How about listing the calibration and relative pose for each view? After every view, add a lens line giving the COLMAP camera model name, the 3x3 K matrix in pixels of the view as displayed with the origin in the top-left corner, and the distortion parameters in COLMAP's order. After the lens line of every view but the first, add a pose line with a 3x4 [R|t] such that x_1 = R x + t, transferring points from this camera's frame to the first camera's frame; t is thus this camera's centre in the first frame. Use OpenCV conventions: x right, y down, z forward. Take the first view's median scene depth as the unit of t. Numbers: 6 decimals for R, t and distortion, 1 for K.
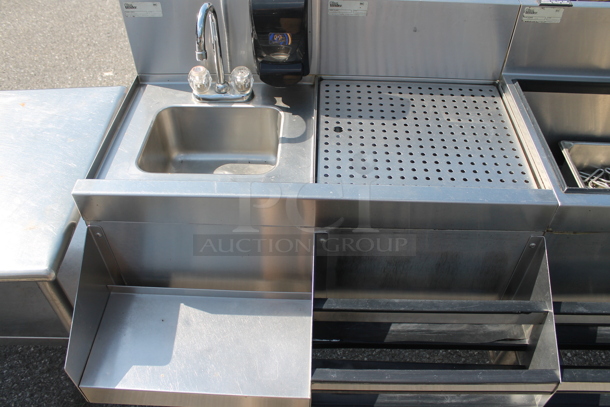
lens RADIAL K [[506.9, 0, 305.0], [0, 506.9, 203.5], [0, 0, 1]] dist [-0.108572, 0.001267]
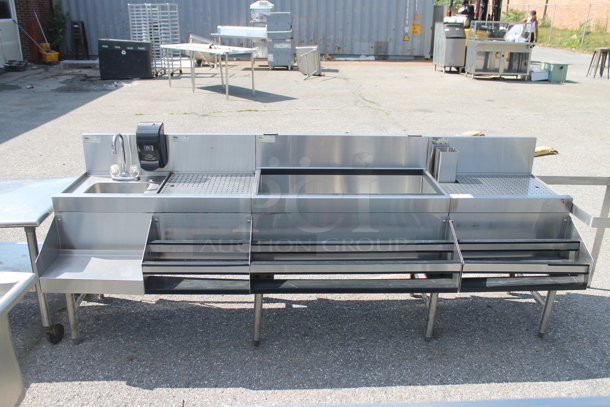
lens RADIAL K [[529.6, 0, 305.0], [0, 529.6, 203.5], [0, 0, 1]] dist [-0.075260, 0.000608]
pose [[0.997872, -0.005249, 0.064984, 0.458632], [0.032175, 0.906564, -0.420841, 0.854572], [-0.056704, 0.422036, 0.904804, -1.037032]]
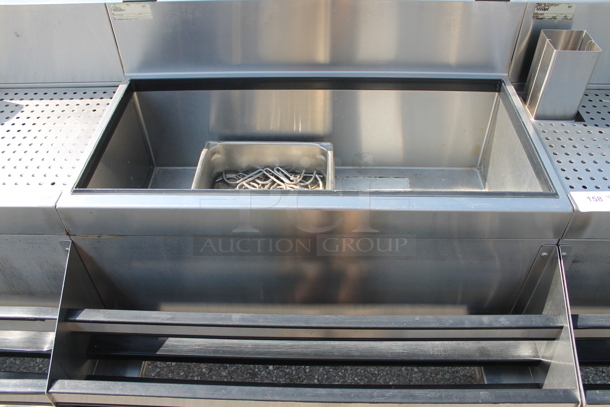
lens RADIAL K [[529.6, 0, 305.0], [0, 529.6, 203.5], [0, 0, 1]] dist [-0.075260, 0.000608]
pose [[0.999777, -0.016181, -0.013569, 0.769603], [0.015882, 0.999635, -0.021878, 0.019084], [0.013918, 0.021657, 0.999669, -0.015932]]
